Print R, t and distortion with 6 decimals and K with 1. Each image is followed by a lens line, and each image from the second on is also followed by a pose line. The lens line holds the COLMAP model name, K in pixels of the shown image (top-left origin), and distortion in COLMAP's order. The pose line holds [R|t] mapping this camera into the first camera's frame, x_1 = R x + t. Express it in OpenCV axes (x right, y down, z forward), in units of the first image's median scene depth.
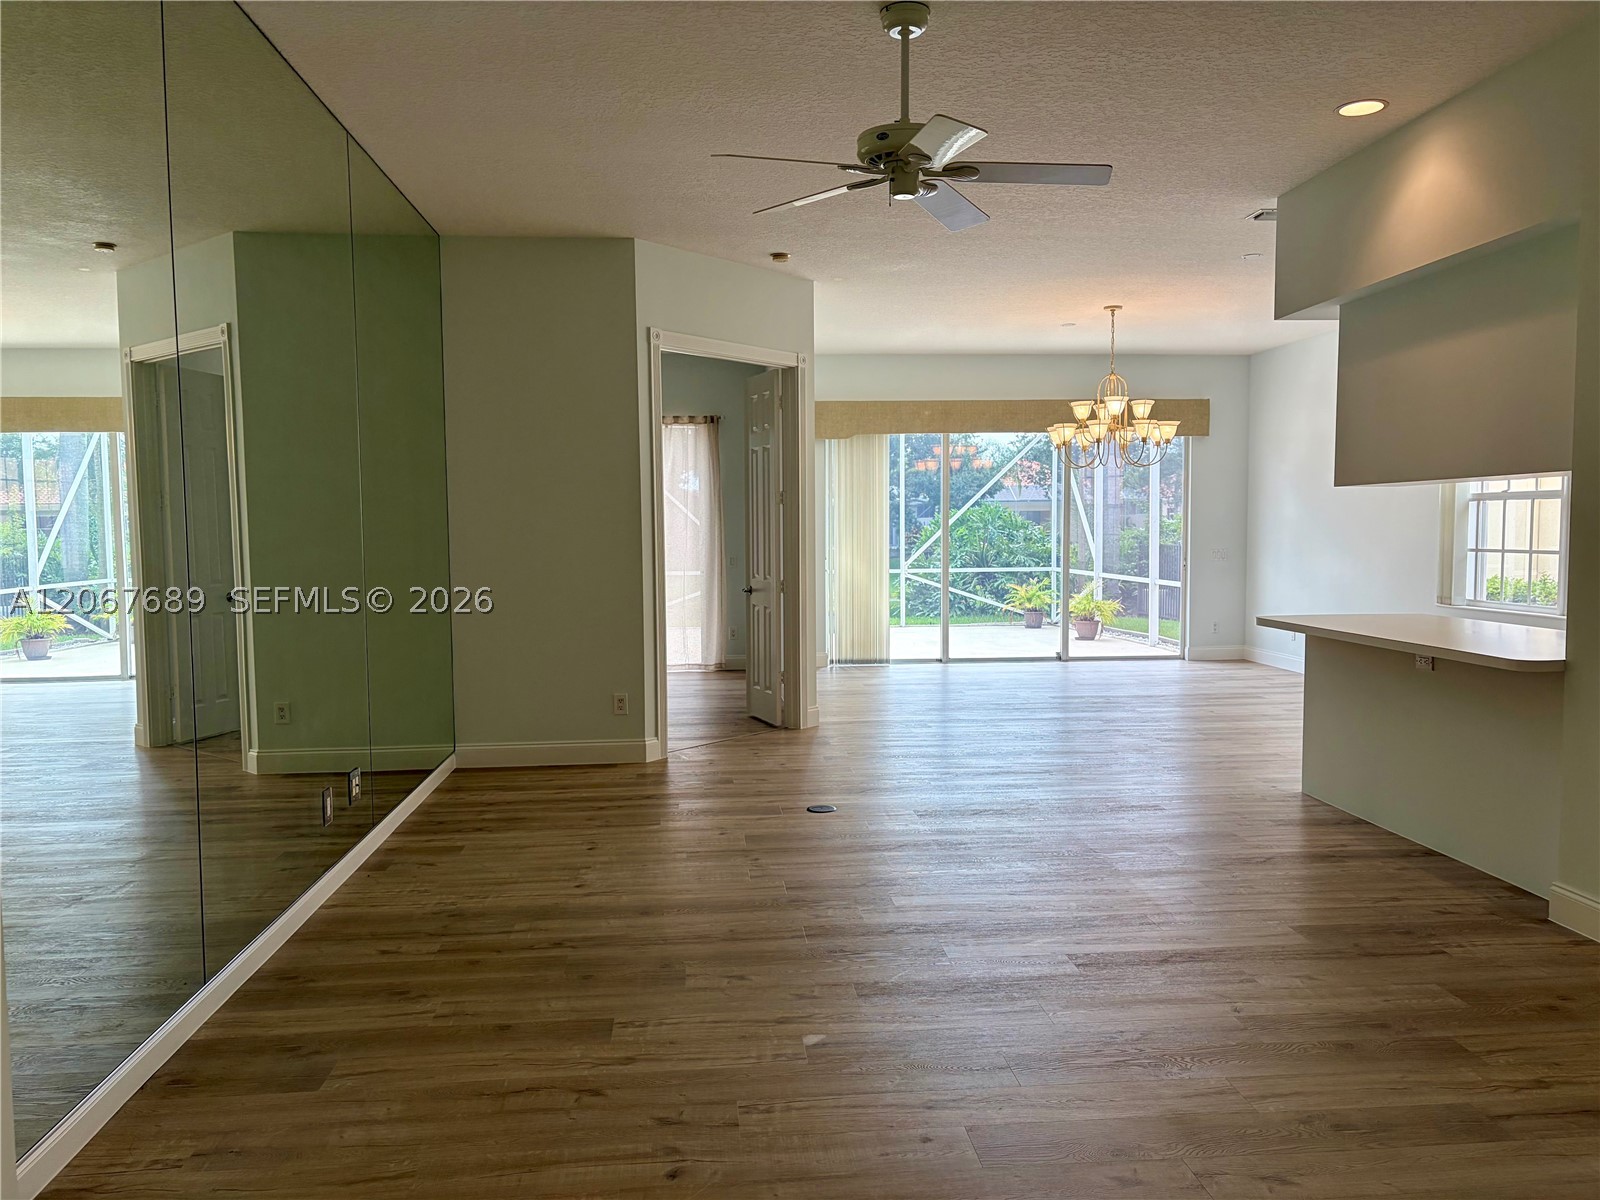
lens RADIAL K [[1203.1, 0, 790.4], [0, 1203.1, 602.9], [0, 0, 1]] dist [0.055223, -0.062680]
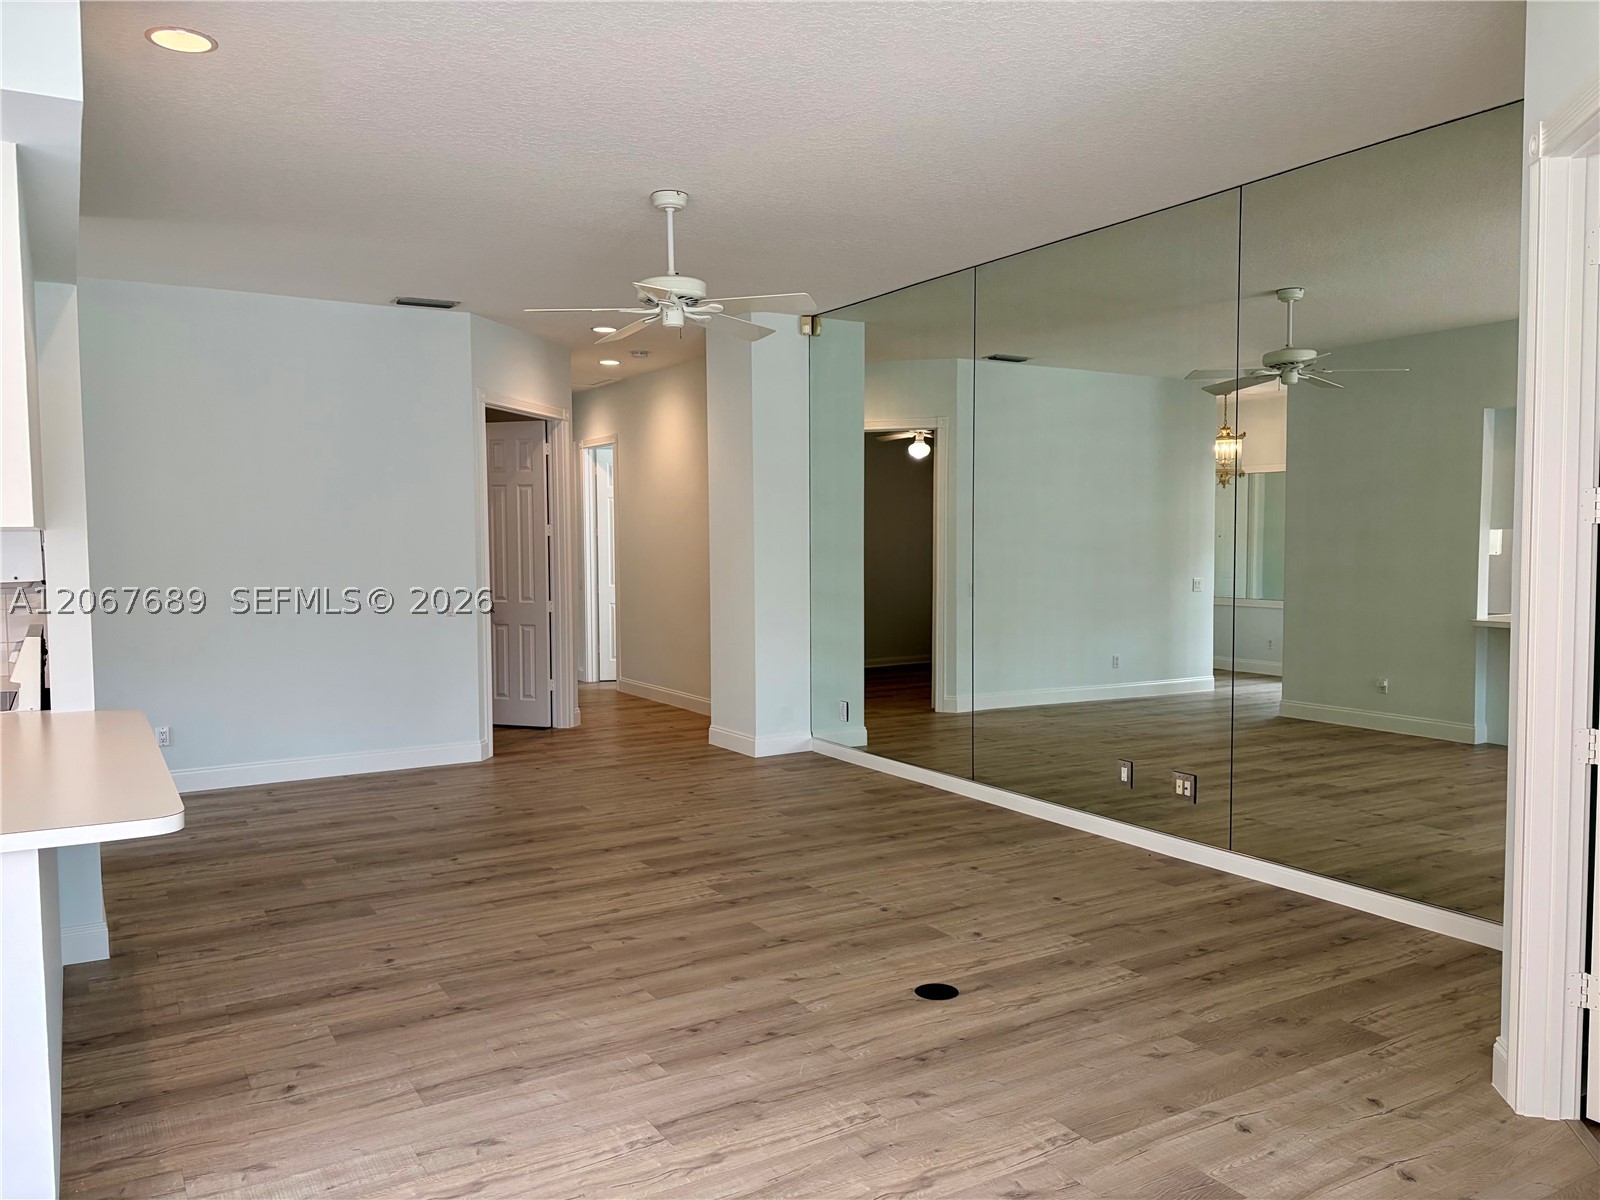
lens RADIAL K [[1203.1, 0, 803.1], [0, 1203.1, 598.9], [0, 0, 1]] dist [0.055223, -0.062680]
pose [[-0.896299, 0.036023, -0.441985, 0.498642], [-0.015964, 0.993428, 0.113341, -0.161643], [0.443163, 0.108644, -0.889833, 1.996486]]
